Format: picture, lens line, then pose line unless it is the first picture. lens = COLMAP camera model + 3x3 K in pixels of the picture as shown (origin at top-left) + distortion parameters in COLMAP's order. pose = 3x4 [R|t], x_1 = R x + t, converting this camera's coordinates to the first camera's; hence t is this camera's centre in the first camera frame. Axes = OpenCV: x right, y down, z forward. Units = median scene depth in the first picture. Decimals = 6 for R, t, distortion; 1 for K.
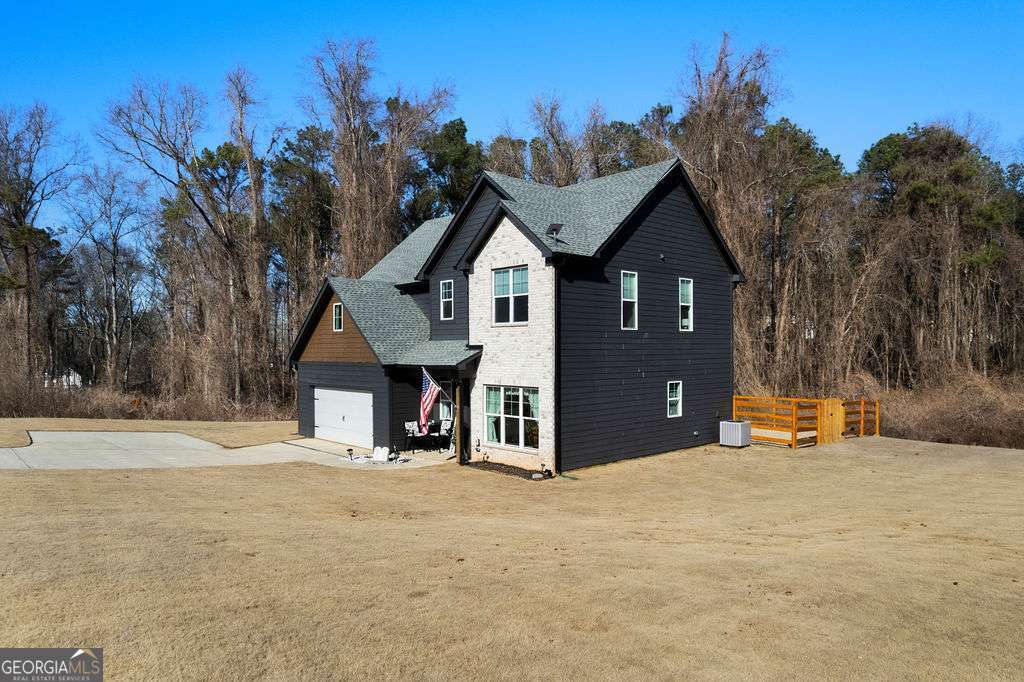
lens RADIAL K [[665.9, 0, 507.9], [0, 665.9, 344.0], [0, 0, 1]] dist [-0.085590, 0.071071]
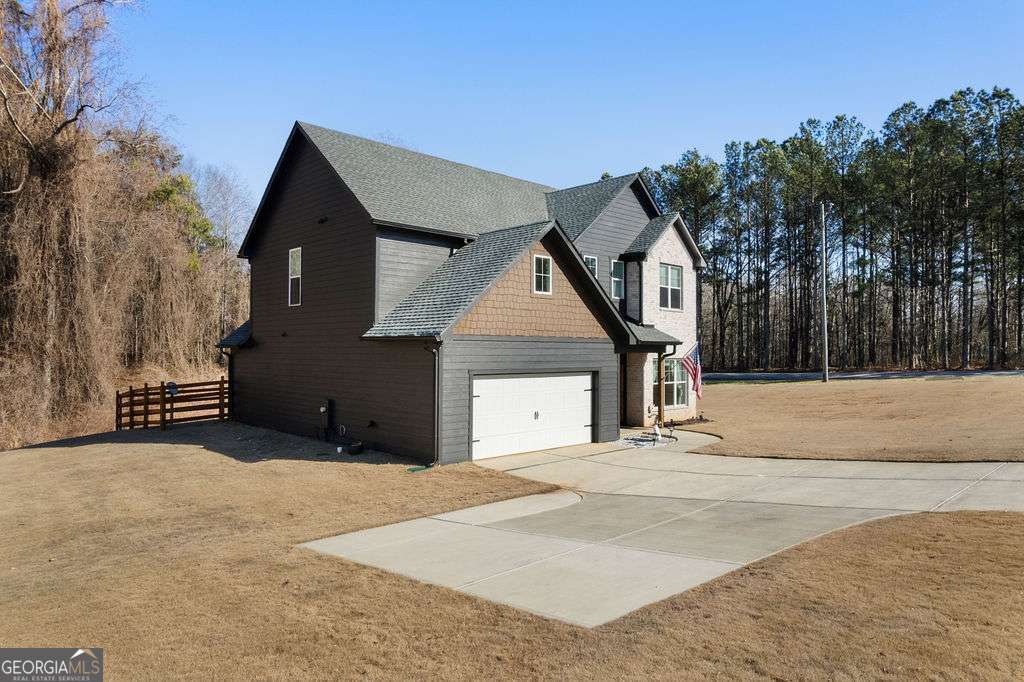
lens RADIAL K [[665.9, 0, 507.9], [0, 665.9, 344.0], [0, 0, 1]] dist [-0.085590, 0.071071]
pose [[-0.031838, 0.016244, 0.999361, -1.219908], [-0.013359, 0.999772, -0.016676, 0.059191], [-0.999404, -0.013882, -0.031614, 1.326395]]
